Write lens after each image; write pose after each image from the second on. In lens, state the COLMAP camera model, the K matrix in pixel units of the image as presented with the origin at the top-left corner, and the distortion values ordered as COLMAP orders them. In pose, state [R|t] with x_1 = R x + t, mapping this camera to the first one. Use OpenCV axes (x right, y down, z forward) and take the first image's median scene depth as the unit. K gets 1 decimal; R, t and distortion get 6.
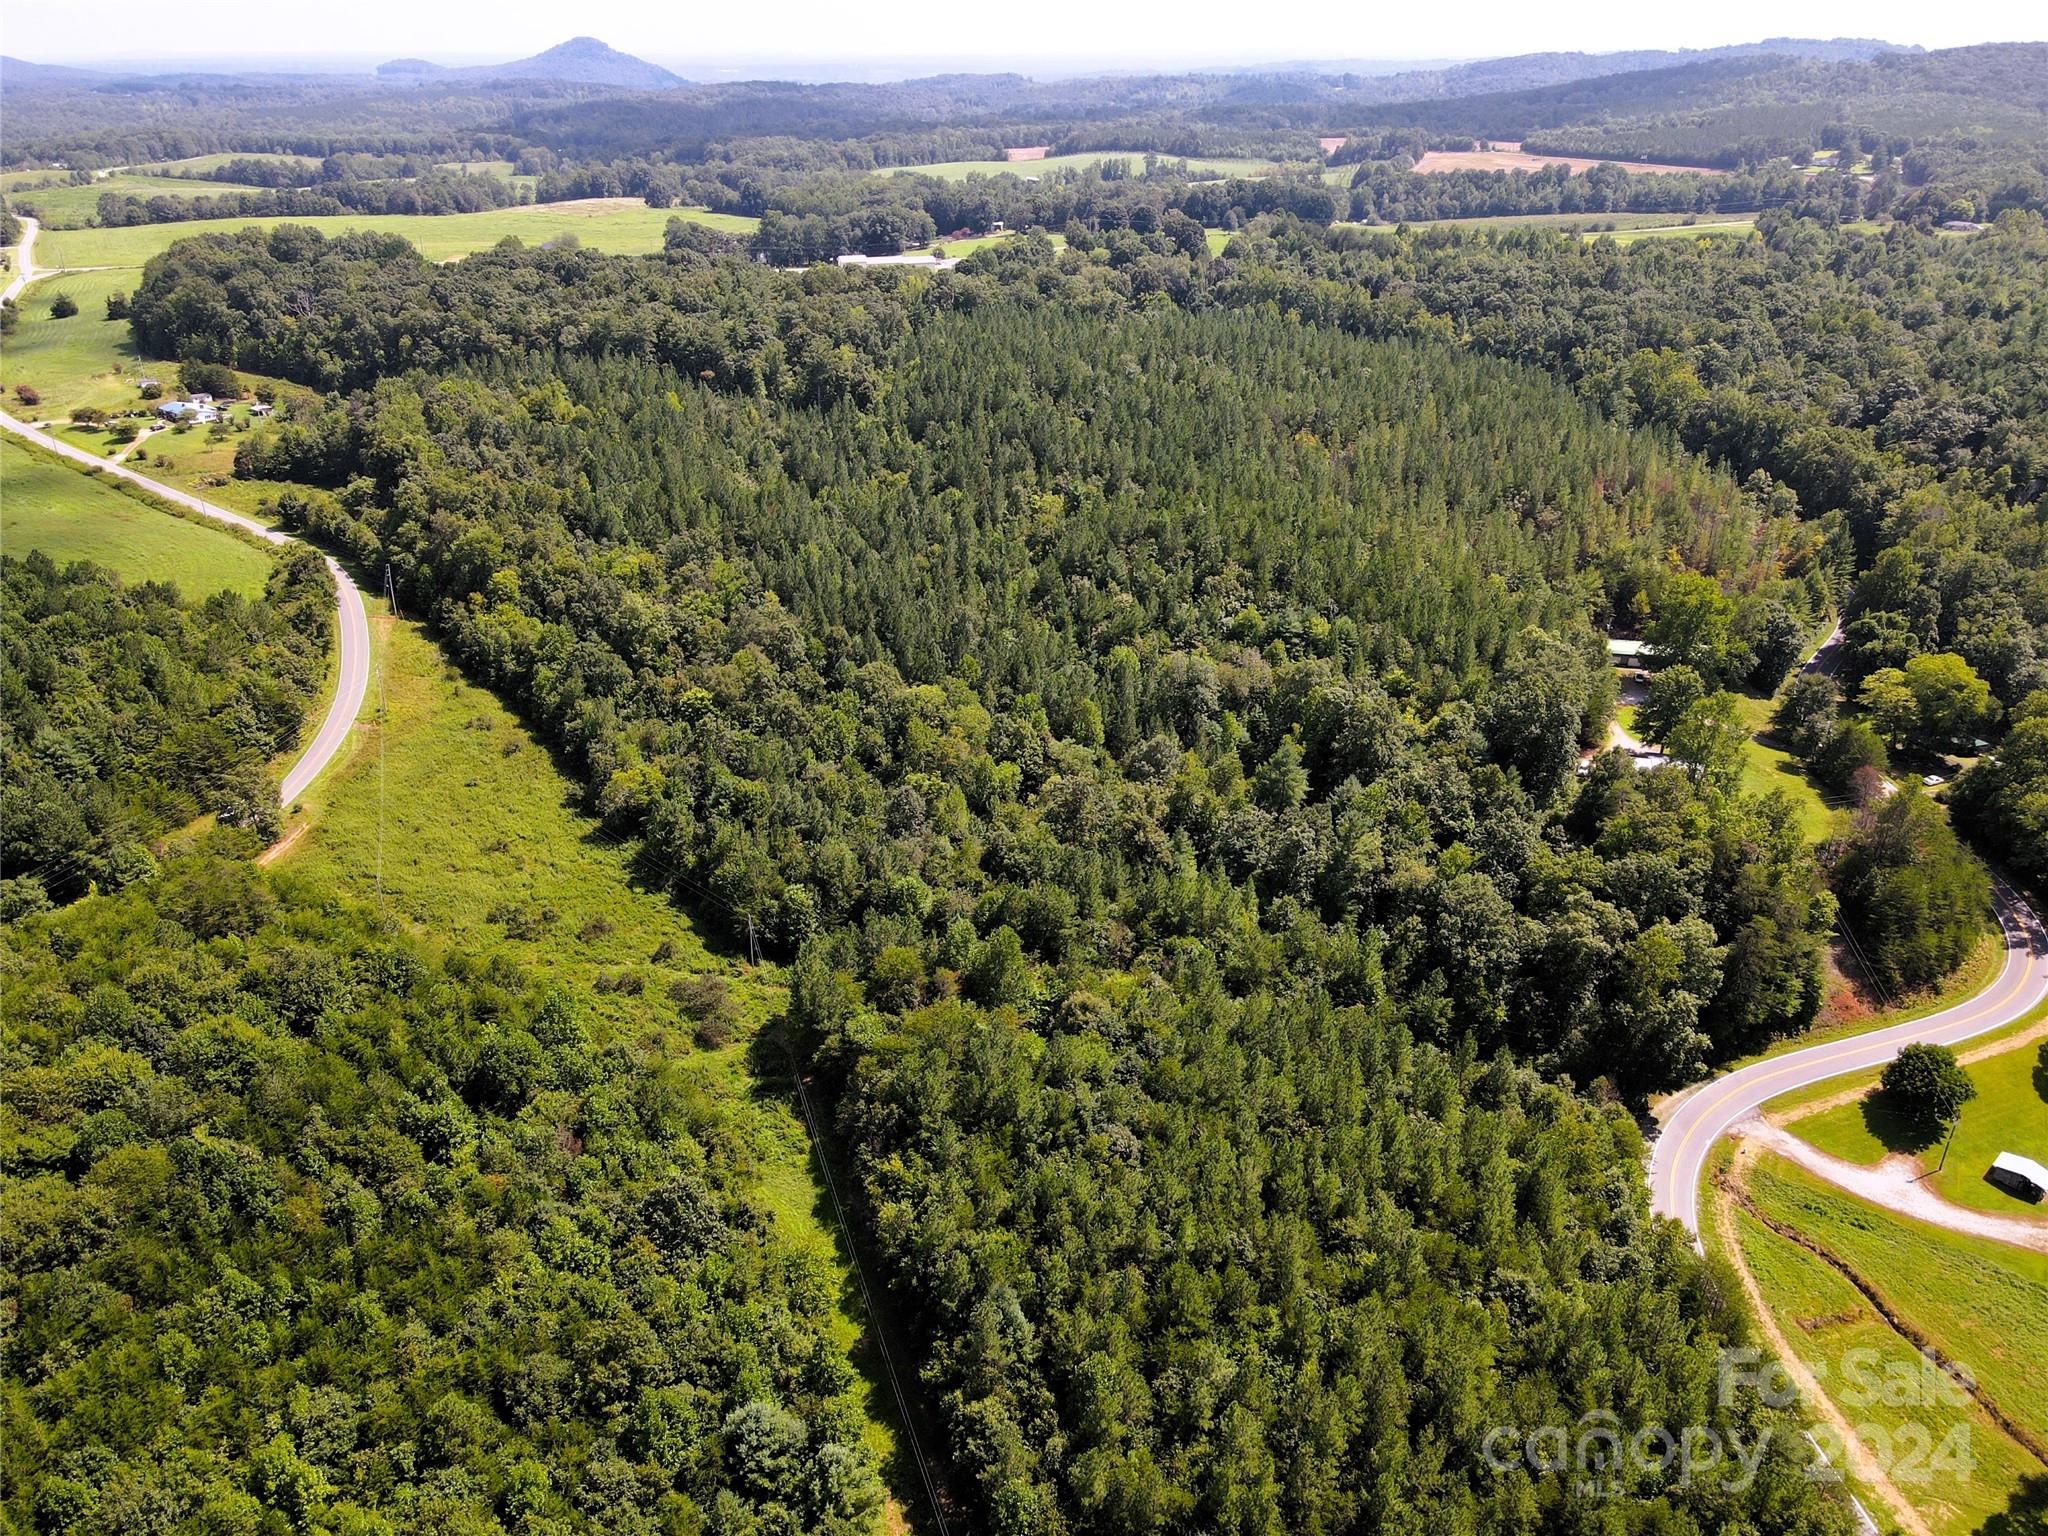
lens RADIAL K [[1500.7, 0, 1011.0], [0, 1500.7, 771.4], [0, 0, 1]] dist [0.005852, 0.021959]
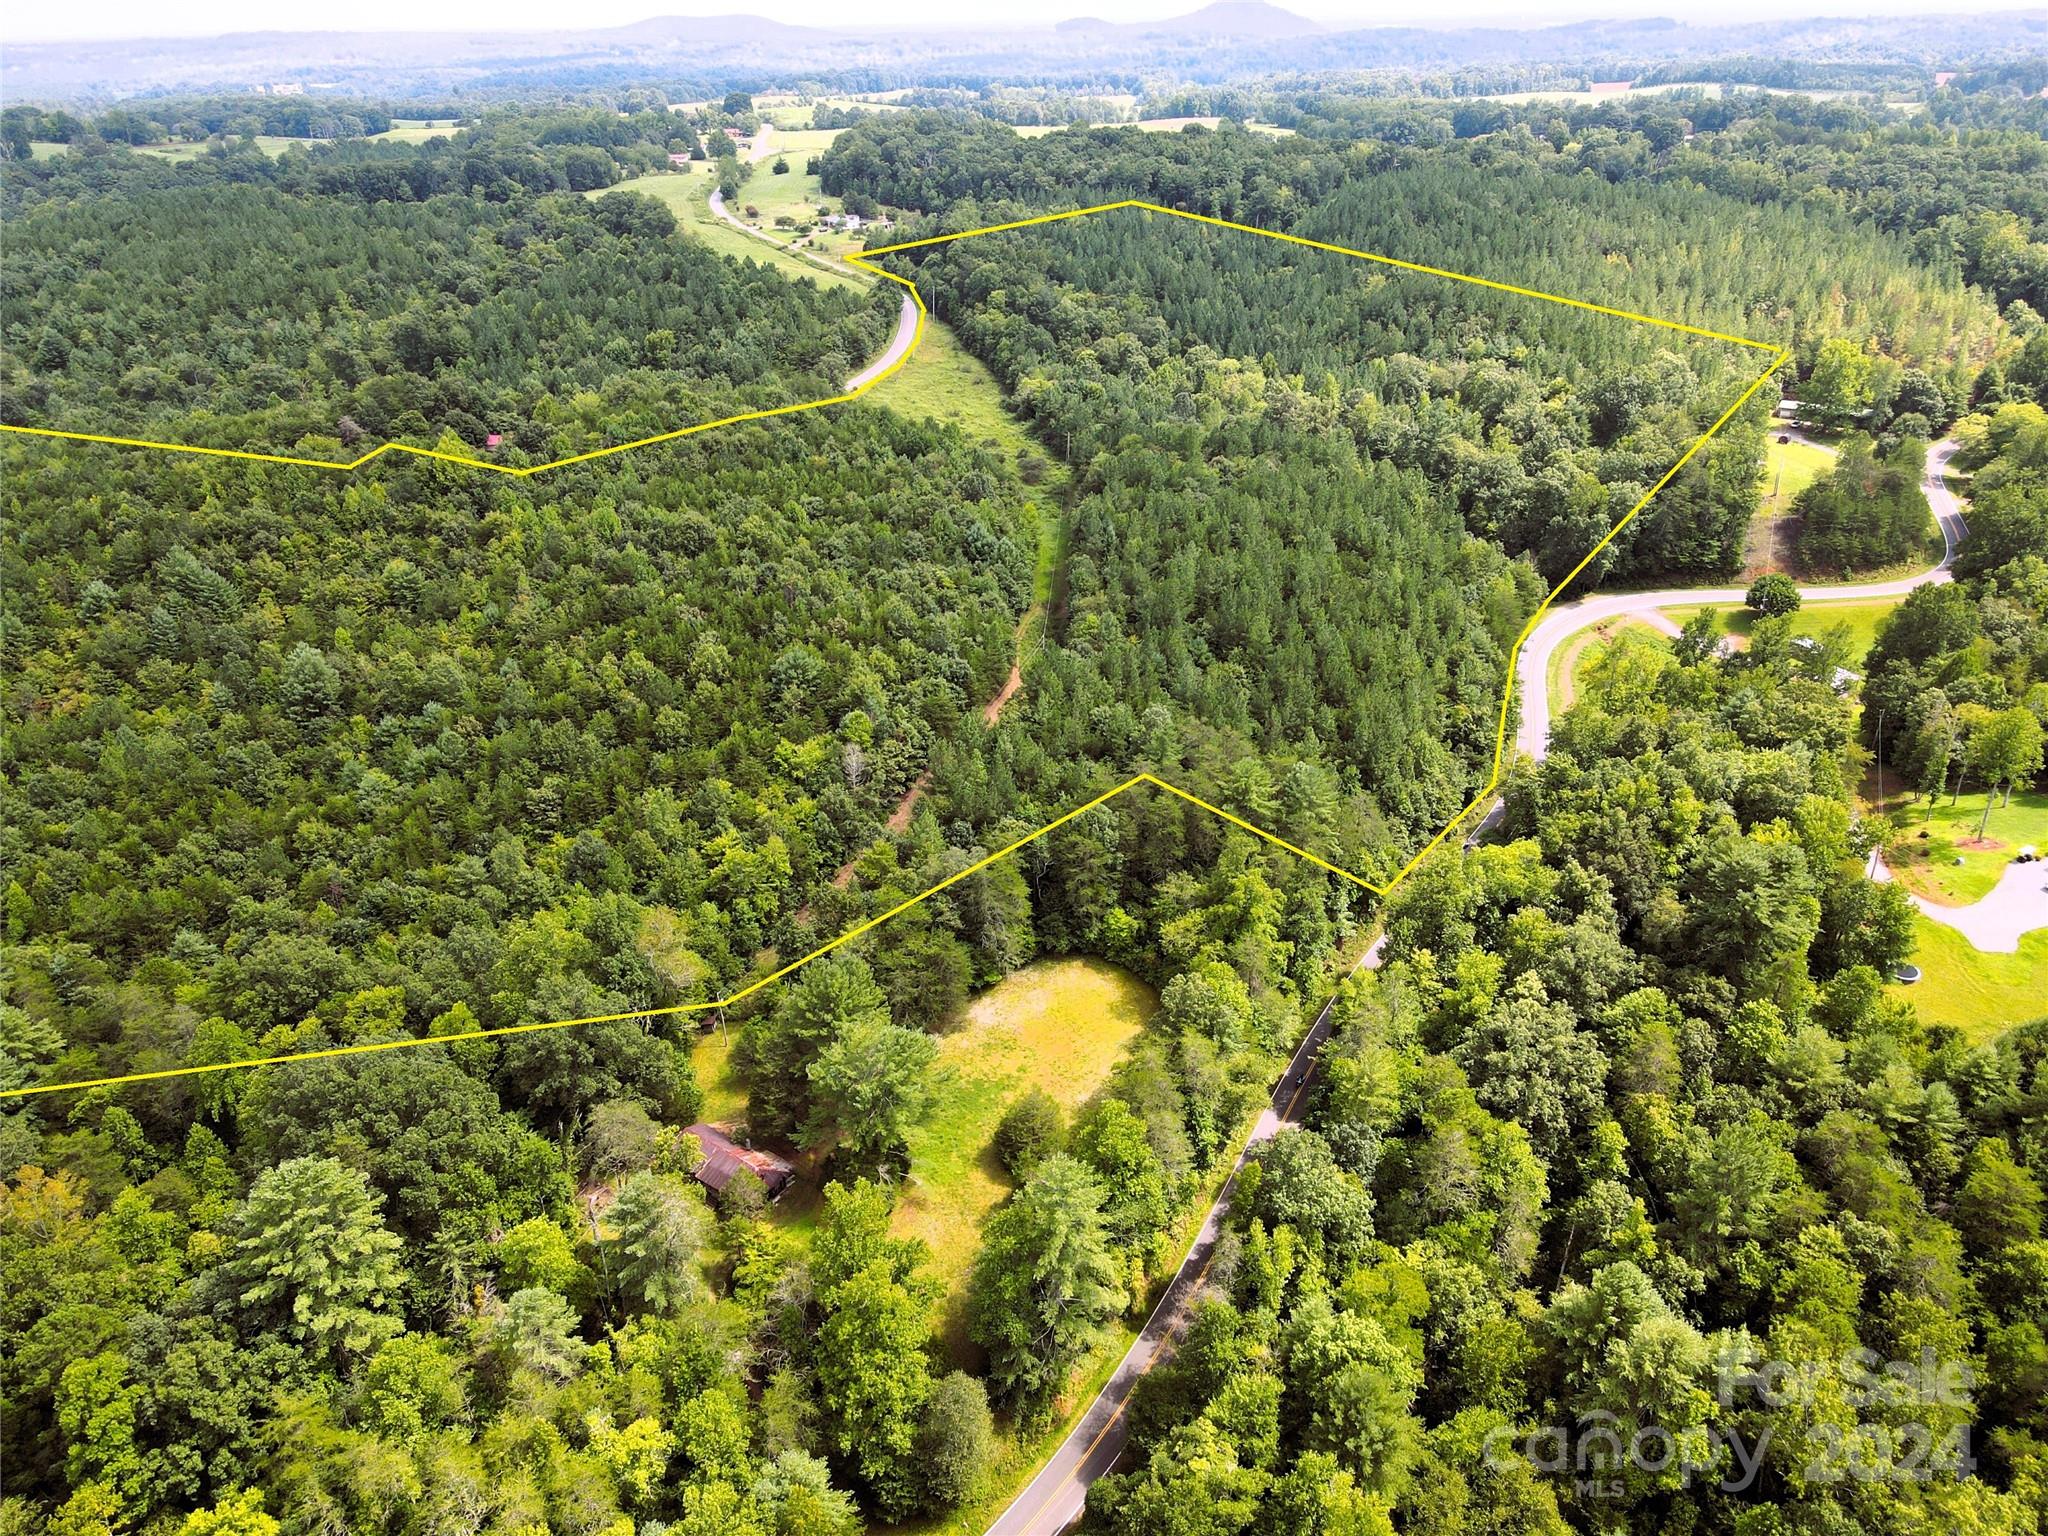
lens RADIAL K [[1500.7, 0, 1019.0], [0, 1500.7, 767.0], [0, 0, 1]] dist [0.005852, 0.021959]
pose [[0.924503, 0.161702, -0.345175, 0.215986], [-0.154965, 0.986791, 0.047224, 0.198264], [0.348252, 0.009831, 0.937350, -0.326869]]
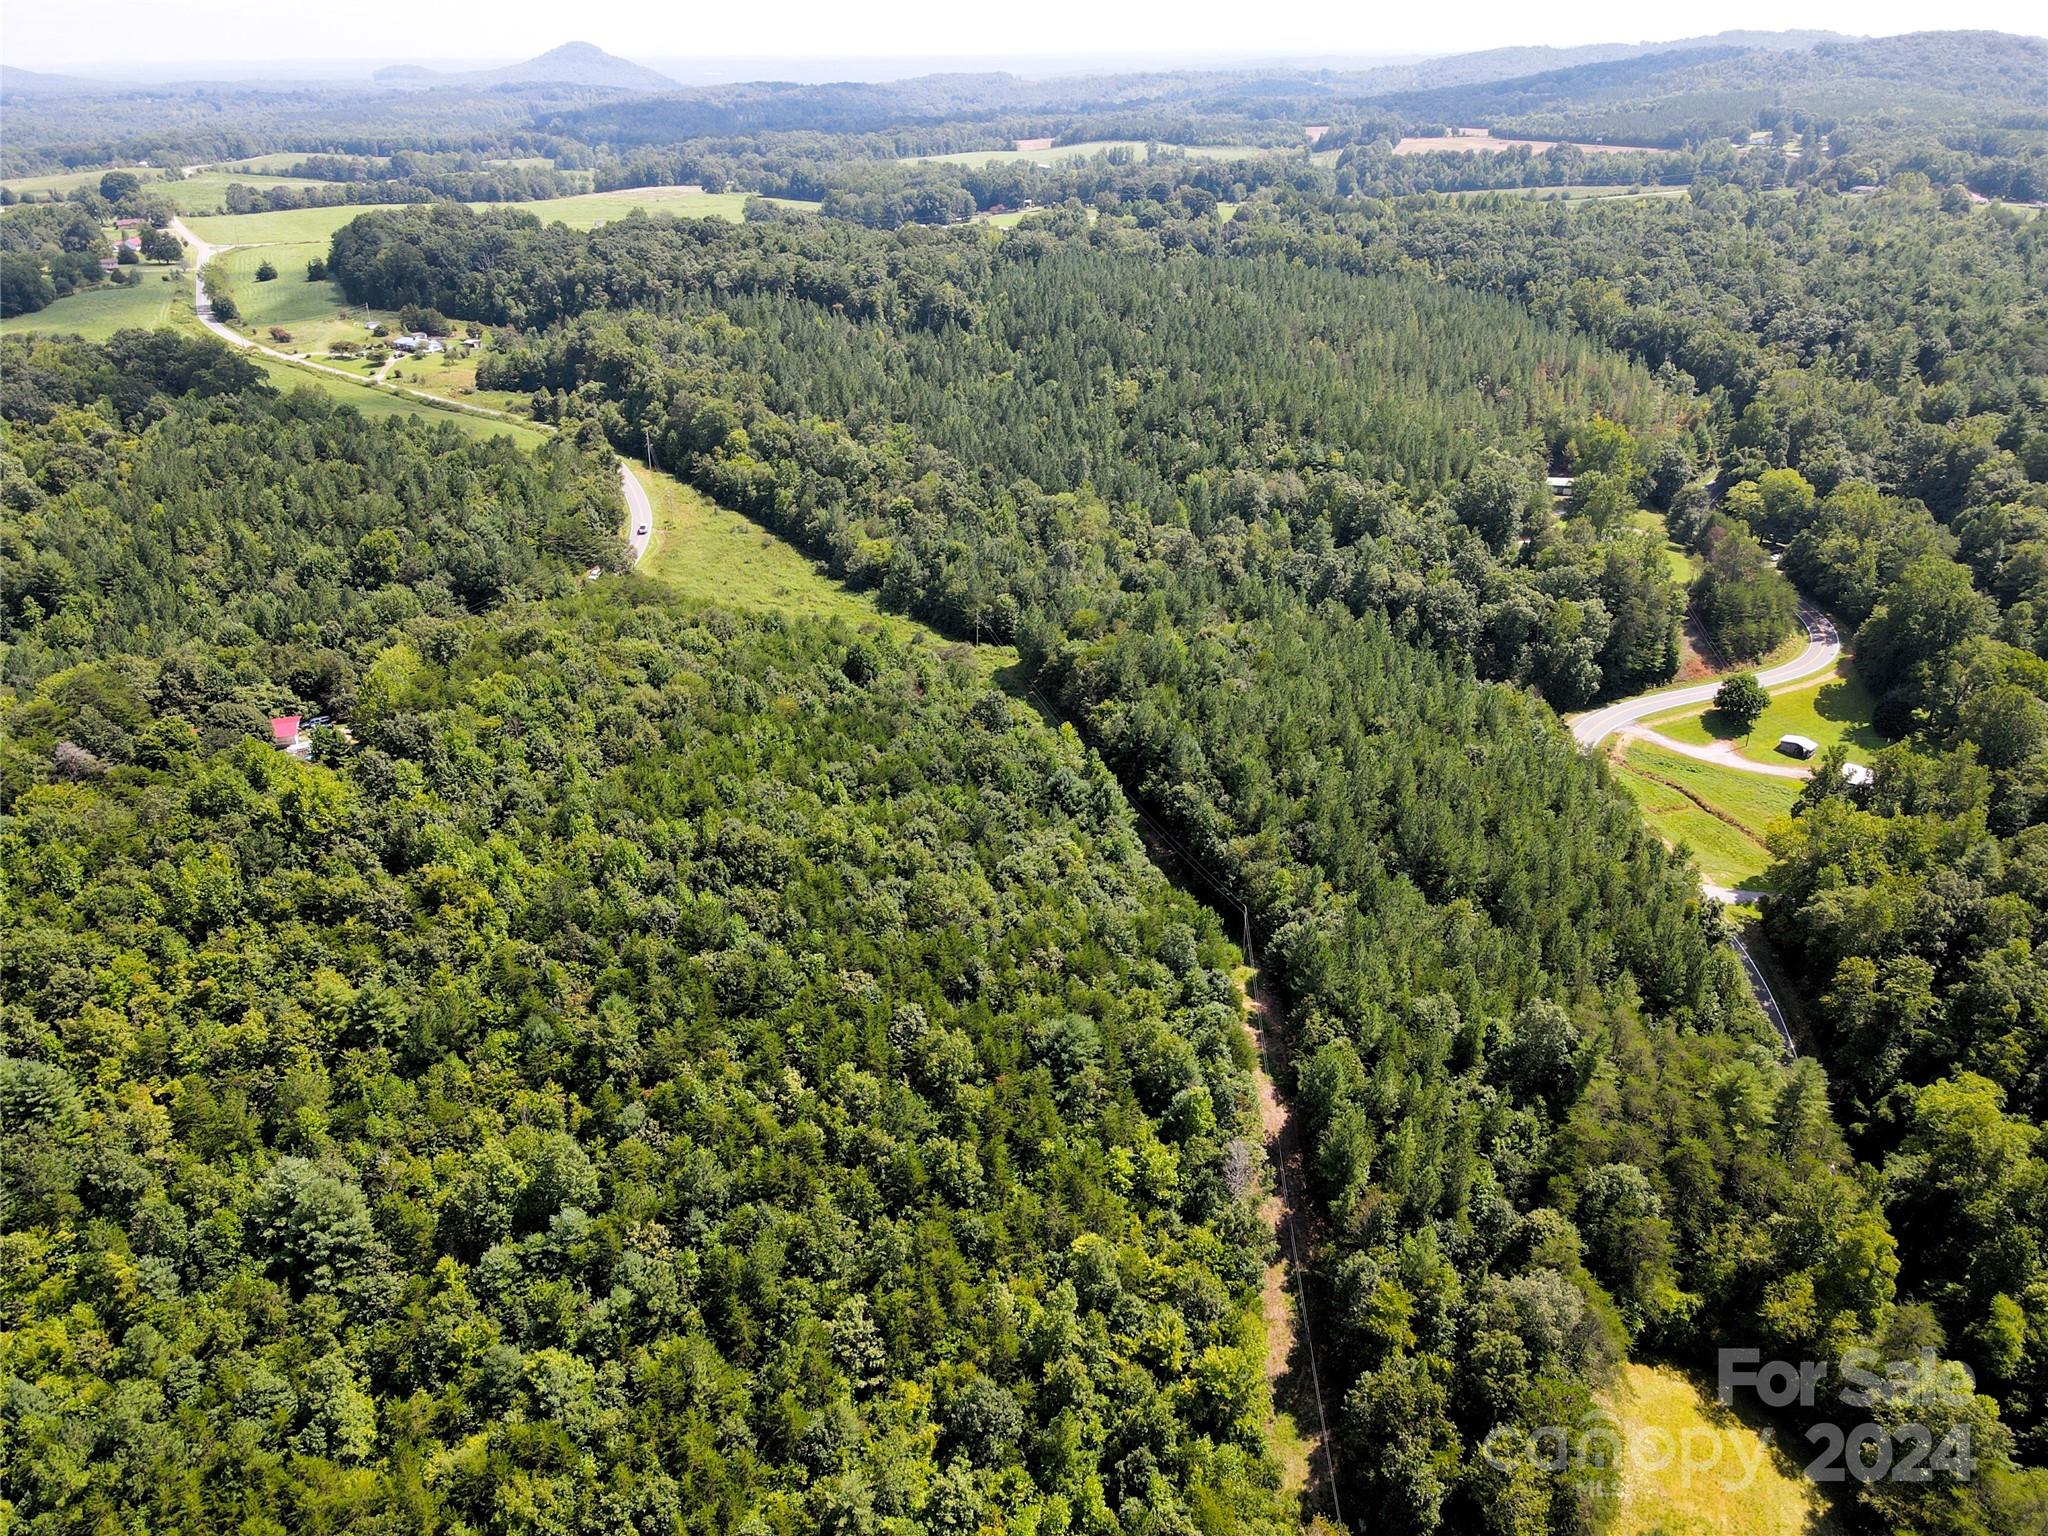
lens RADIAL K [[1500.7, 0, 1018.4], [0, 1500.7, 770.6], [0, 0, 1]] dist [0.005852, 0.021959]
pose [[0.999748, -0.017519, 0.014063, -0.076061], [0.017528, 0.999846, -0.000492, 0.126342], [-0.014052, 0.000739, 0.999901, -0.255004]]
